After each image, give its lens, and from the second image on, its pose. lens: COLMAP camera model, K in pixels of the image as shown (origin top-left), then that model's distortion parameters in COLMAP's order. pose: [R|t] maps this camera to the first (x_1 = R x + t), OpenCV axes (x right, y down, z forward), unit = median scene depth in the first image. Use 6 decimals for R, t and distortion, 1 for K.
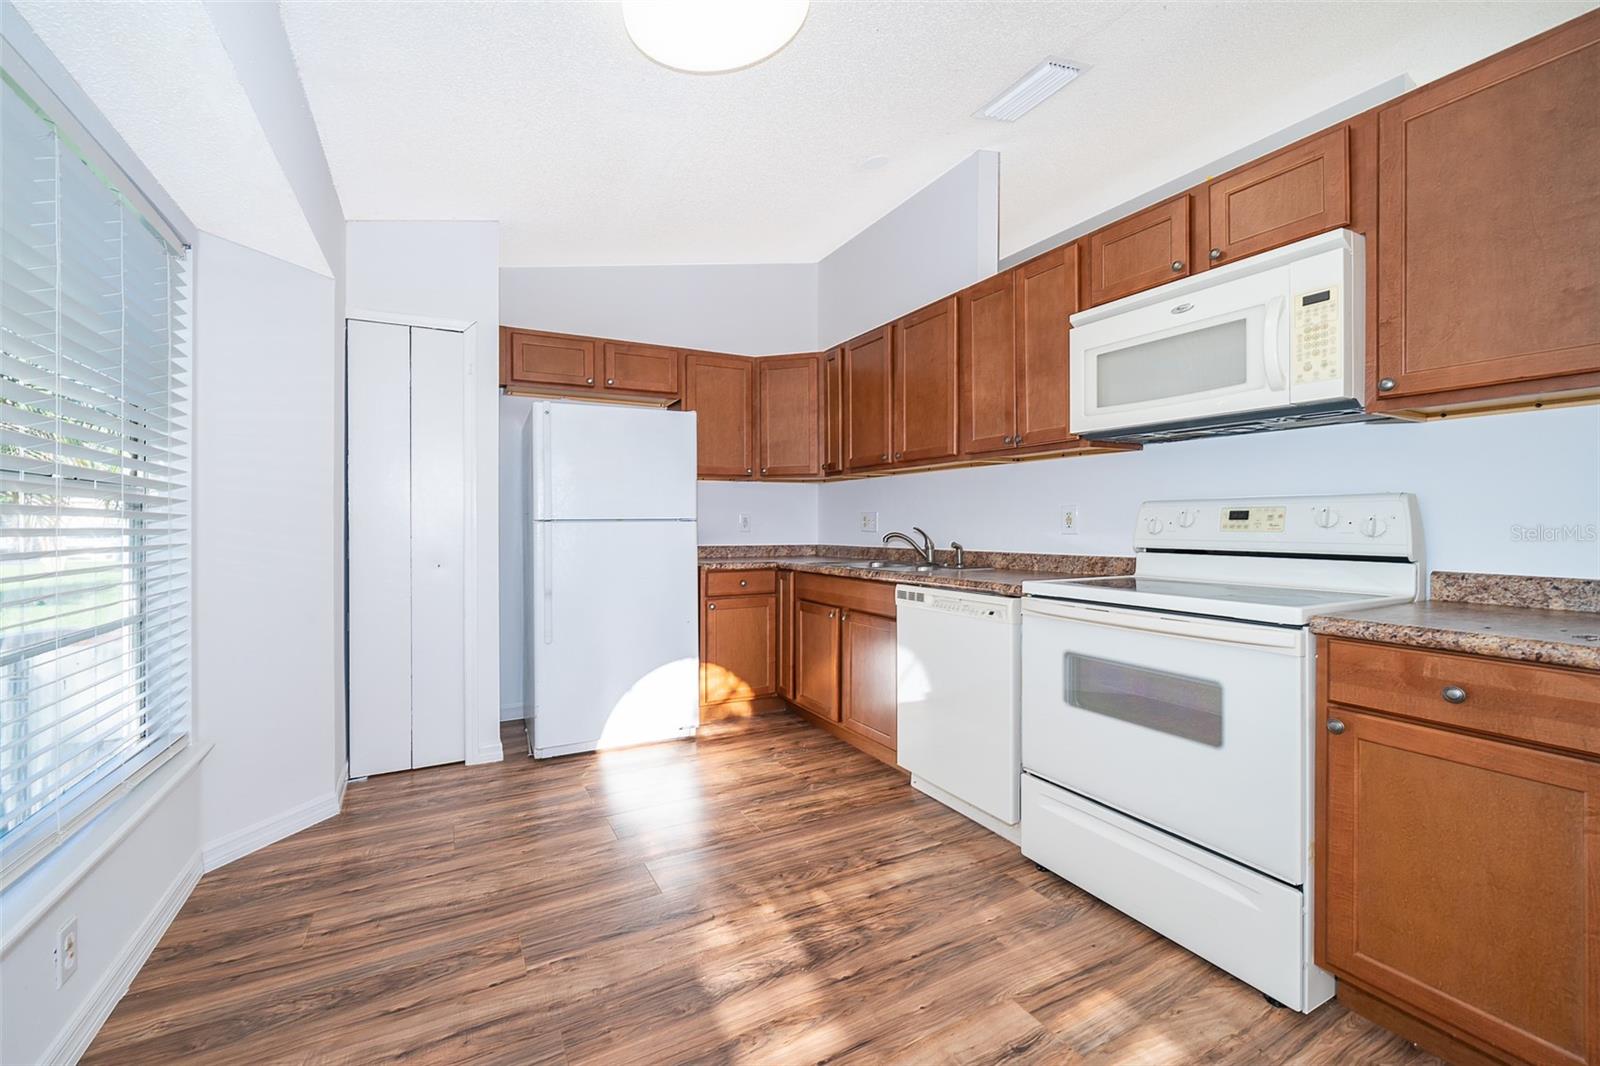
lens RADIAL K [[640.5, 0, 795.2], [0, 640.5, 519.0], [0, 0, 1]] dist [-0.005158, 0.002419]
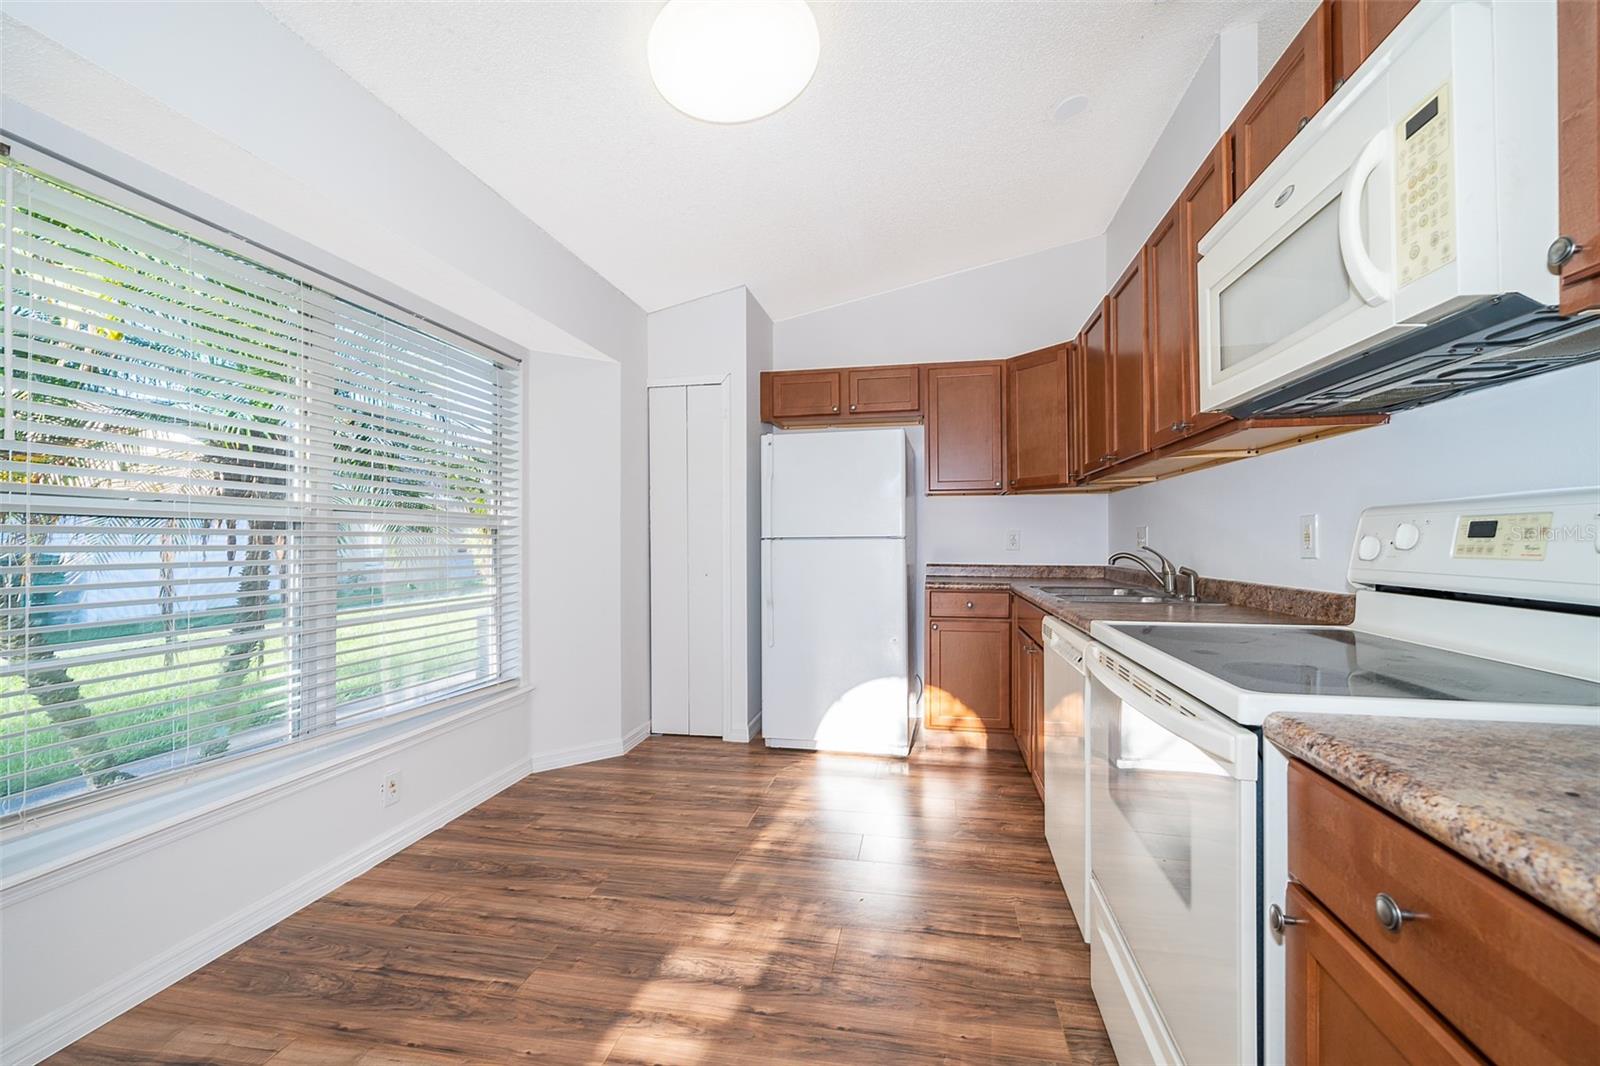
lens RADIAL K [[640.5, 0, 804.4], [0, 640.5, 530.8], [0, 0, 1]] dist [-0.005158, 0.002419]
pose [[0.792220, -0.008756, -0.610172, 0.413209], [0.004430, 0.999953, -0.008598, -0.001553], [0.610219, 0.004109, 0.792222, 0.154226]]
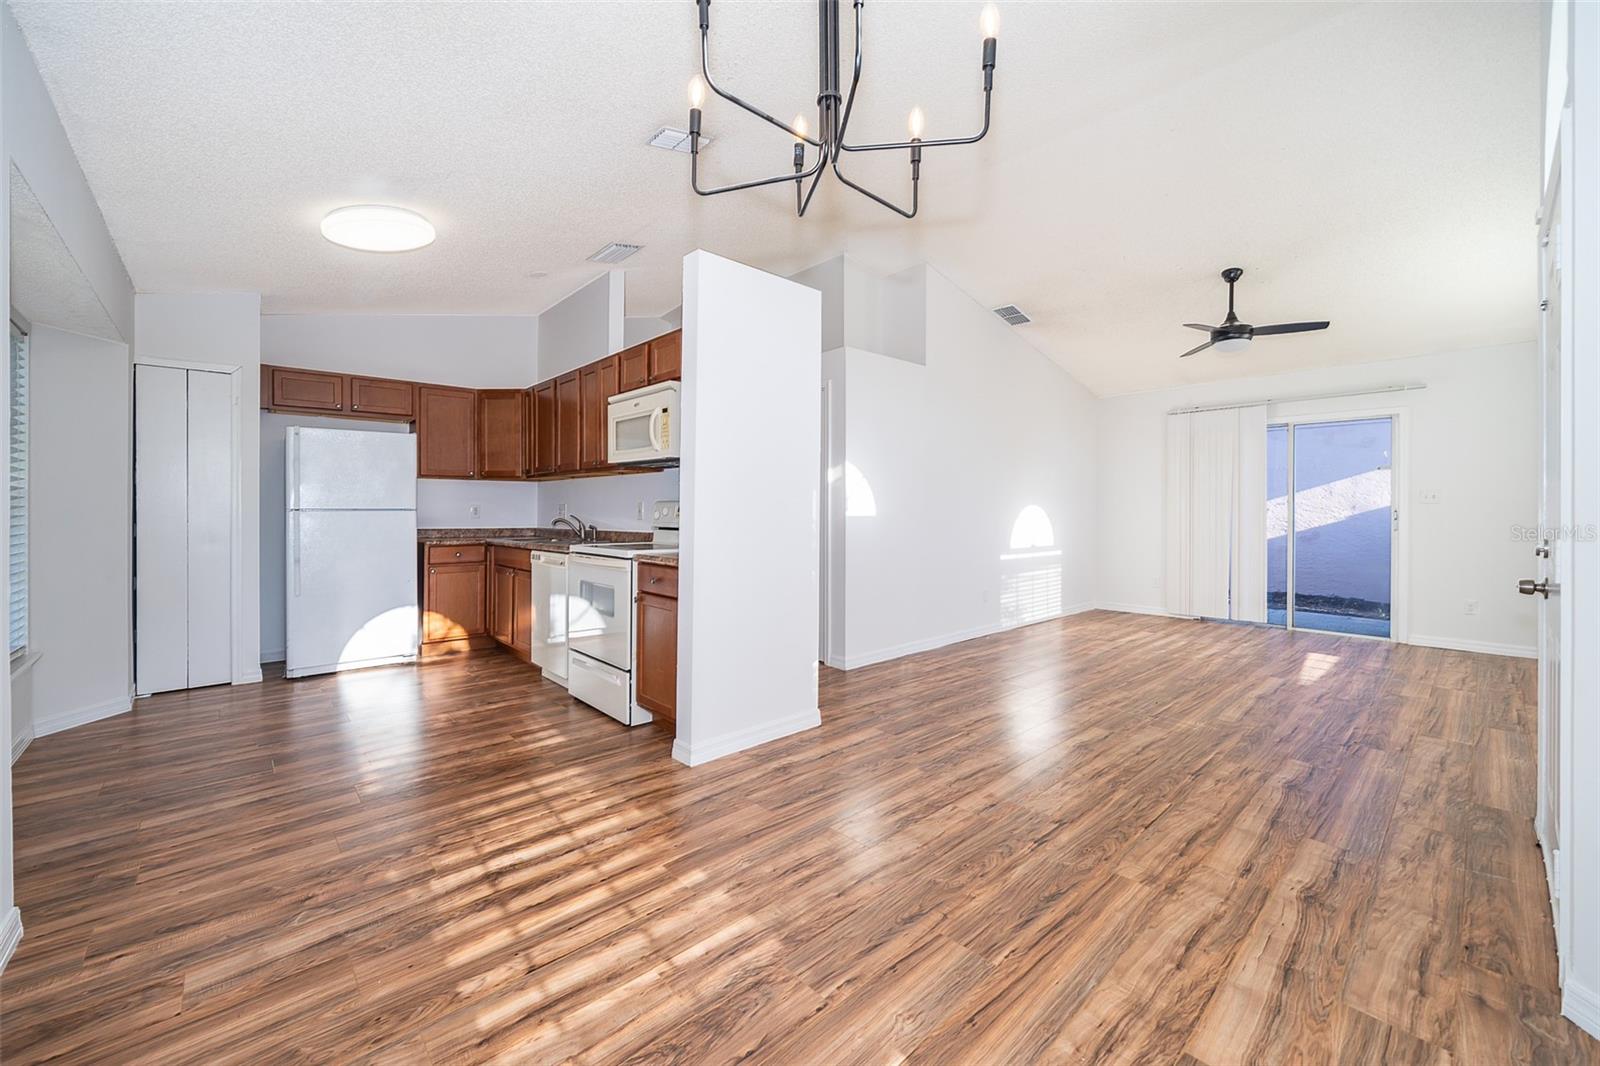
lens RADIAL K [[640.5, 0, 750.1], [0, 640.5, 510.5], [0, 0, 1]] dist [-0.005158, 0.002419]
pose [[0.982628, 0.004373, 0.185534, 0.394565], [-0.005617, 0.999965, 0.006179, -0.011835], [-0.185500, -0.007114, 0.982619, -0.679071]]
